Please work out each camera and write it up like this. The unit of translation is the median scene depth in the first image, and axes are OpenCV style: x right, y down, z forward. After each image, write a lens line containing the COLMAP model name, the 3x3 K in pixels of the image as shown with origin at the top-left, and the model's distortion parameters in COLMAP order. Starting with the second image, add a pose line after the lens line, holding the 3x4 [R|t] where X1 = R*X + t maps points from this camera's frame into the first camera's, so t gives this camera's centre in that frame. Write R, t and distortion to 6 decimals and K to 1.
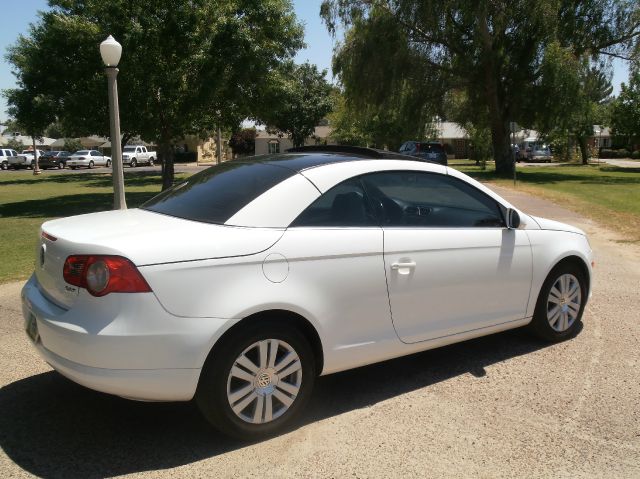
lens RADIAL K [[644.4, 0, 320.0], [0, 644.4, 239.5], [0, 0, 1]] dist [-0.060058, -0.006117]
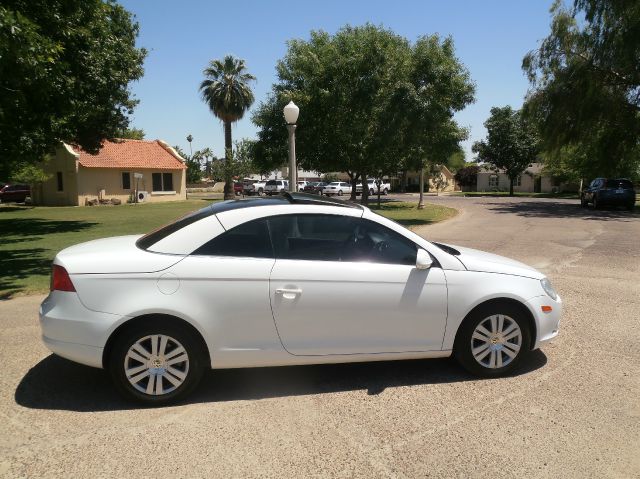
lens RADIAL K [[517.8, 0, 316.0], [0, 517.8, 237.4], [0, 0, 1]] dist [-0.030377, 0.009330]
pose [[0.899991, 0.053865, -0.432568, 0.496491], [-0.066668, 0.997670, -0.014474, -0.042934], [0.430780, 0.041865, 0.901485, 0.097815]]
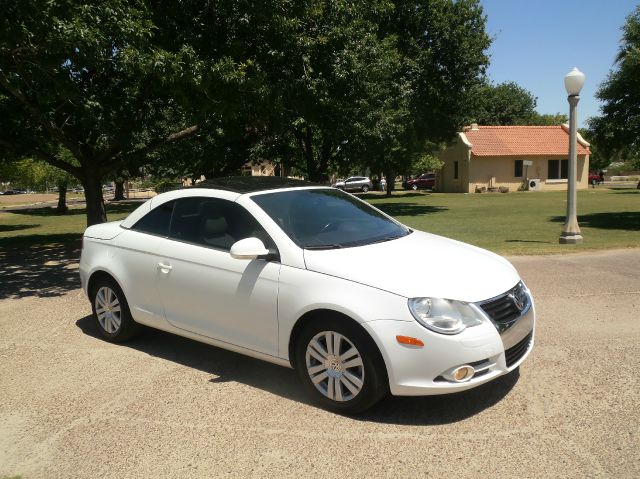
lens RADIAL K [[517.8, 0, 316.0], [0, 517.8, 237.4], [0, 0, 1]] dist [-0.030377, 0.009330]
pose [[0.283917, 0.117804, -0.951585, 1.038494], [-0.115602, 0.989390, 0.087993, -0.127446], [0.951855, 0.085022, 0.294523, 0.804927]]
